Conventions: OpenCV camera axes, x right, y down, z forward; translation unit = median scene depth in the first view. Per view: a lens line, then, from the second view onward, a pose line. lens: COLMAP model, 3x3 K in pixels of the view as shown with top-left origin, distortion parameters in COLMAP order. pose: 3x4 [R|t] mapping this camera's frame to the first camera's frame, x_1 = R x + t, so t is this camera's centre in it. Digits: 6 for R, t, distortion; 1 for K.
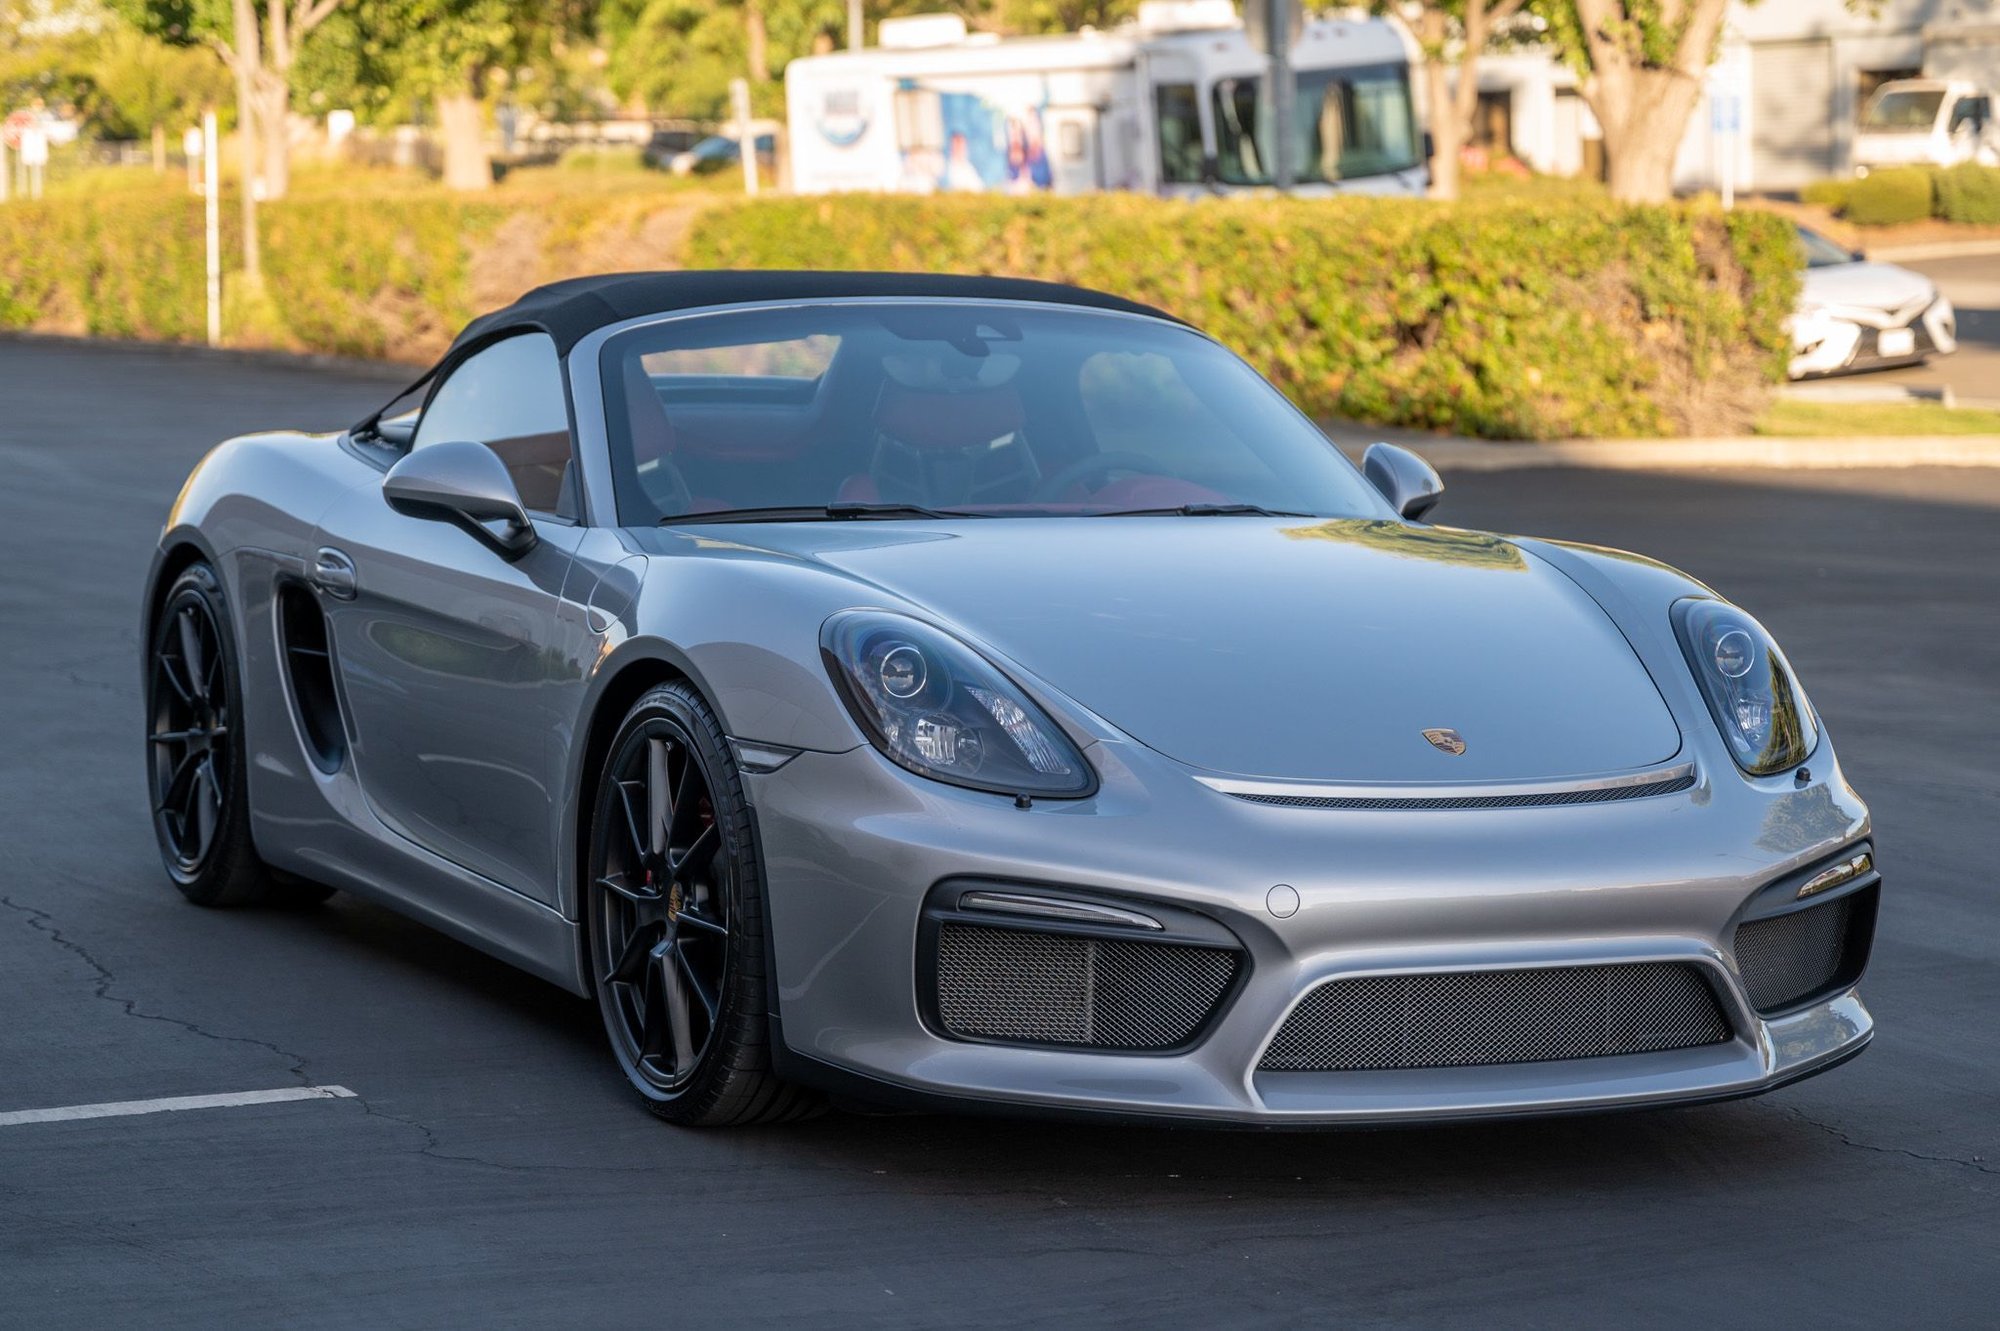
lens RADIAL K [[4857.8, 0, 1000.0], [0, 4857.8, 665.5], [0, 0, 1]] dist [-0.039119, -0.072888]
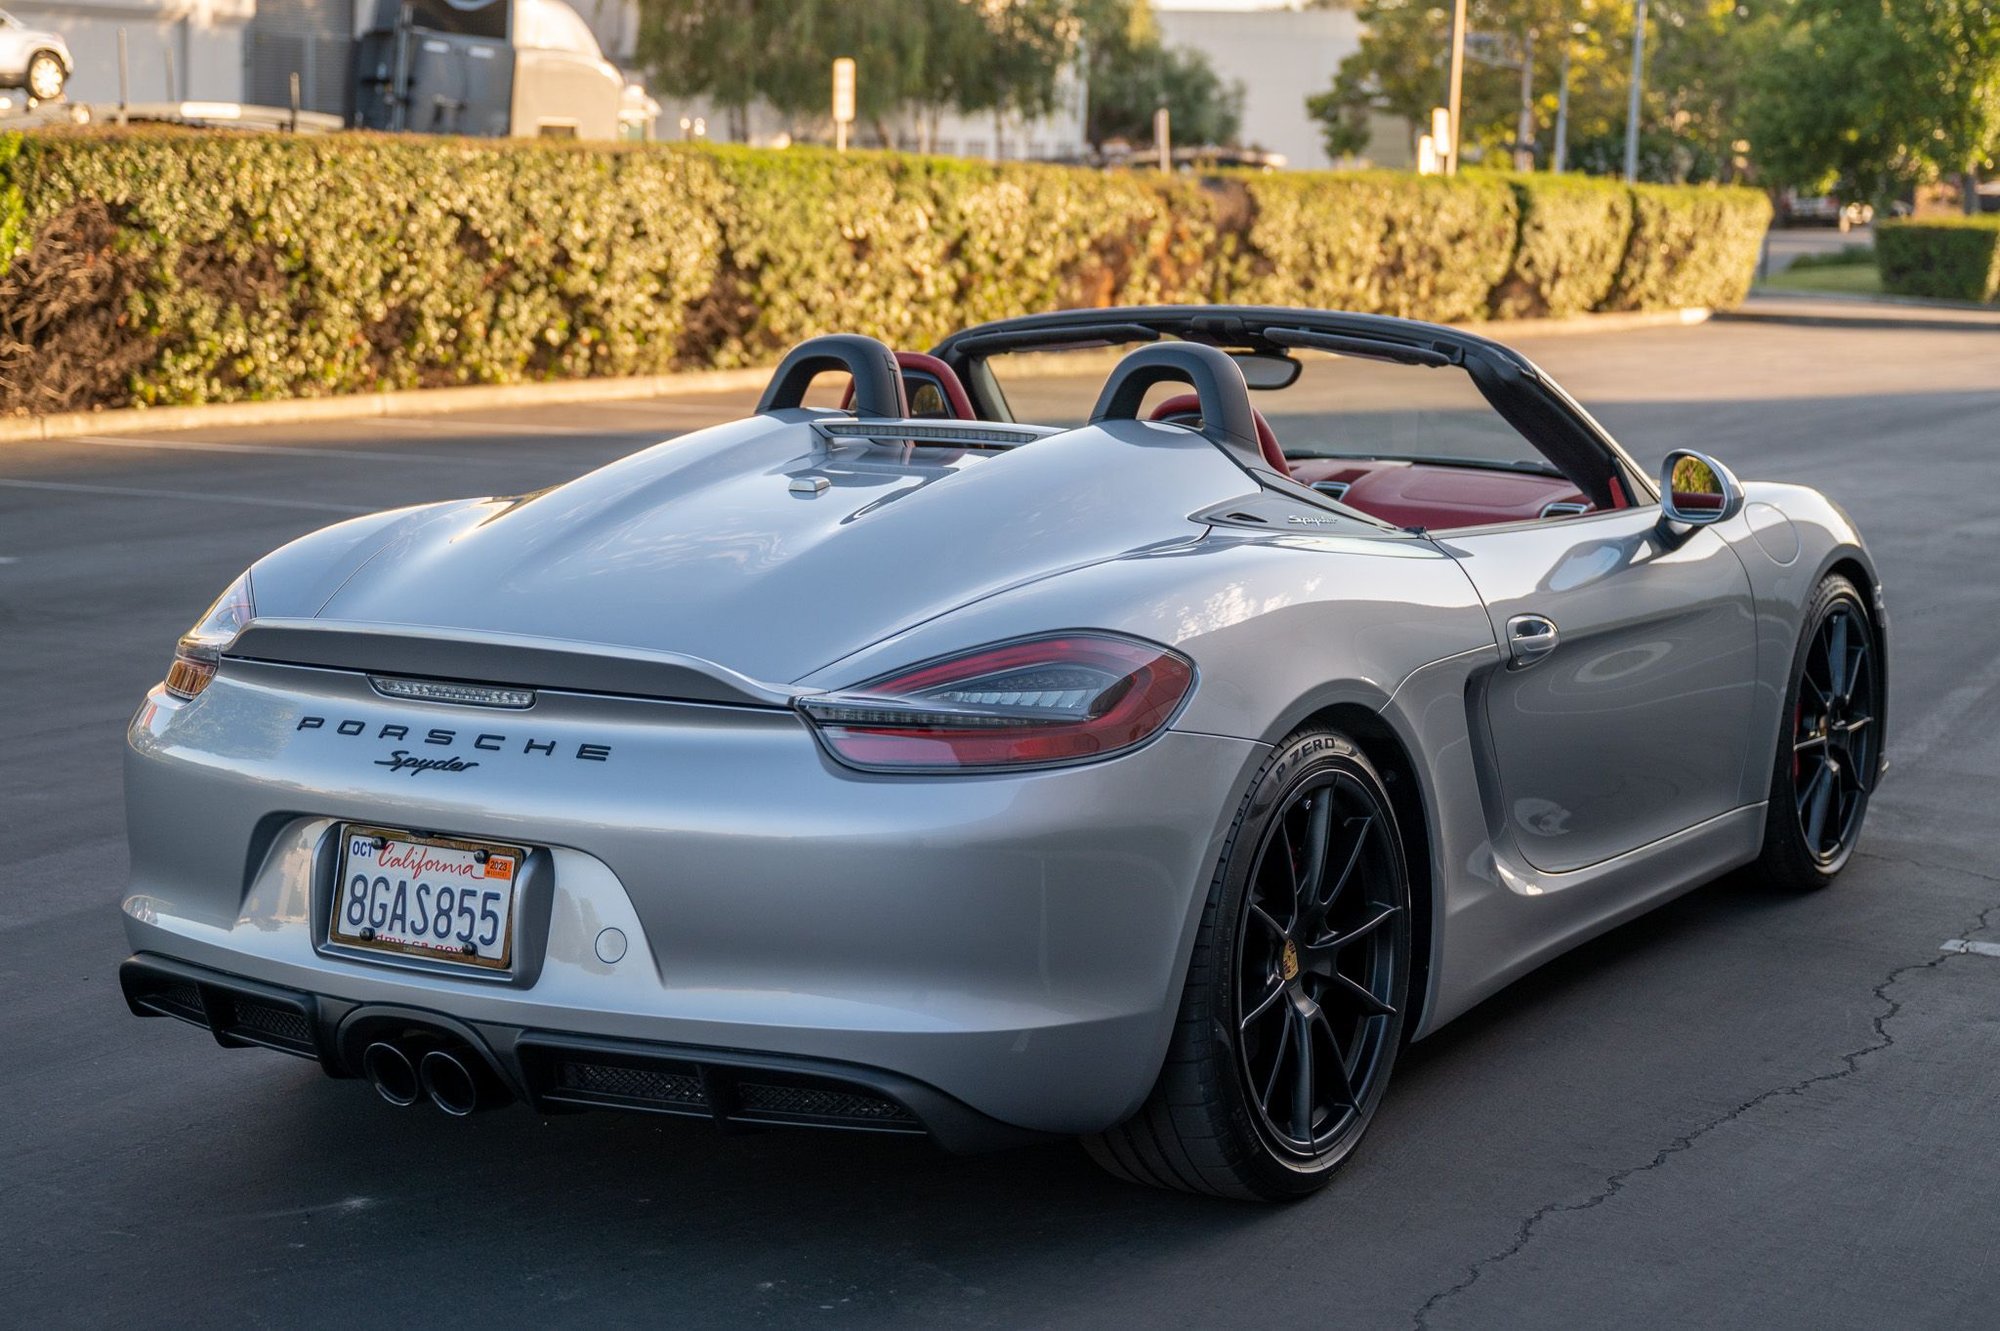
lens RADIAL K [[3212.6, 0, 1045.8], [0, 3212.6, 626.4], [0, 0, 1]] dist [0.005396, 0.004323]
pose [[-0.568289, -0.125496, 0.813203, -0.177787], [0.054040, 0.980475, 0.189075, -0.043442], [-0.821053, 0.151394, -0.550411, 0.434960]]
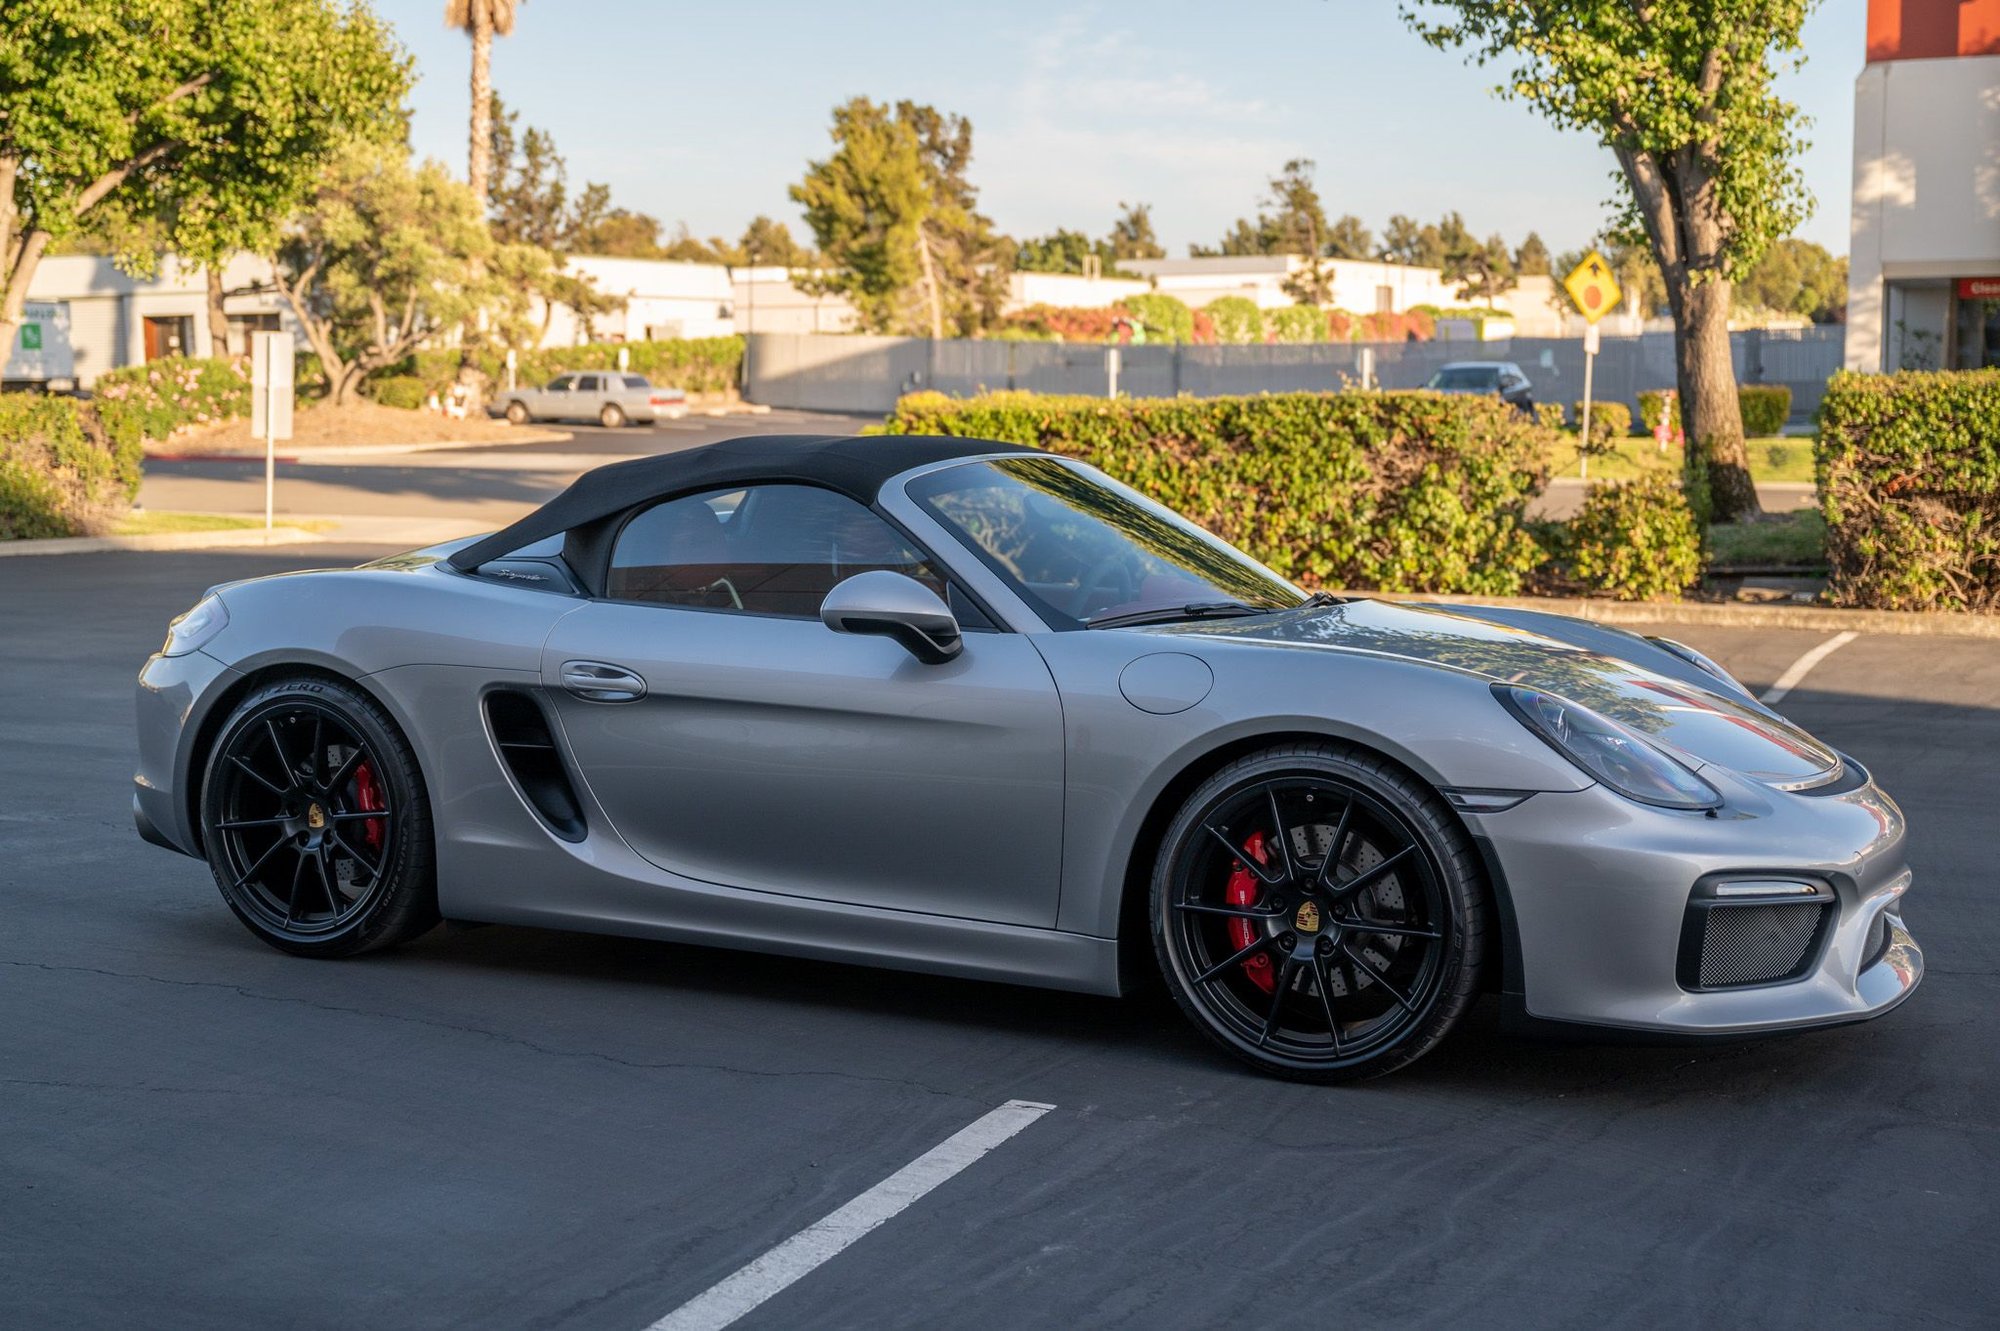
lens RADIAL K [[2389.8, 0, 1061.9], [0, 2389.8, 669.3], [0, 0, 1]] dist [-0.001785, 0.002728]
pose [[0.764766, -0.069085, 0.640594, -0.135319], [0.058614, 0.997572, 0.037608, -0.011760], [-0.641637, 0.008786, 0.766958, 0.141144]]
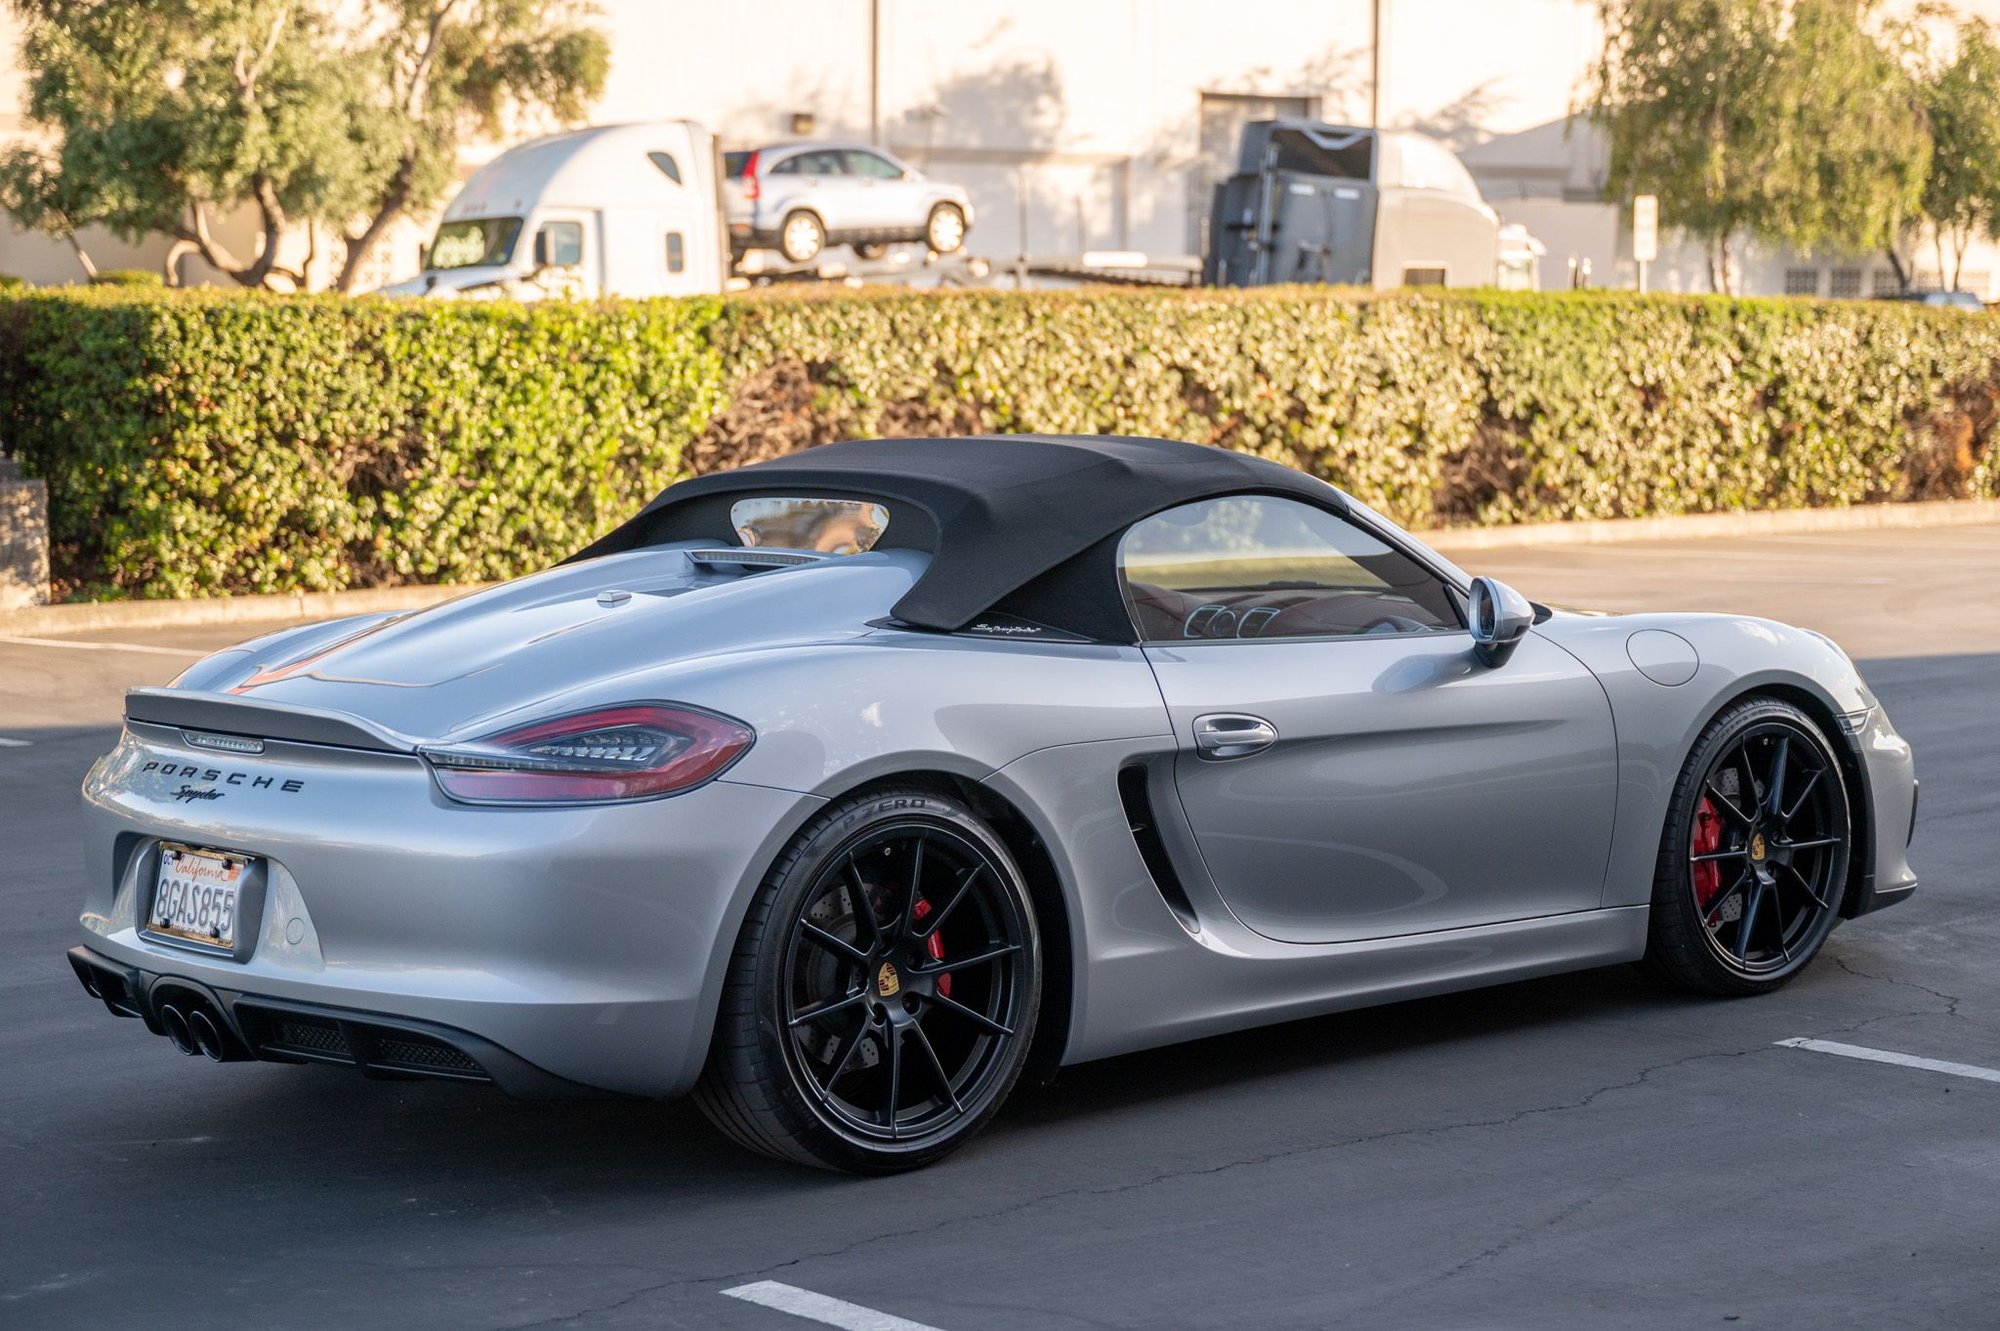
lens RADIAL K [[3609.0, 0, 1075.7], [0, 3609.0, 665.8], [0, 0, 1]] dist [0.026736, -0.016076]
pose [[-0.305032, -0.094807, 0.947611, -0.269487], [0.084489, 0.988415, 0.126086, -0.042060], [-0.948587, 0.118523, -0.293488, 0.390346]]
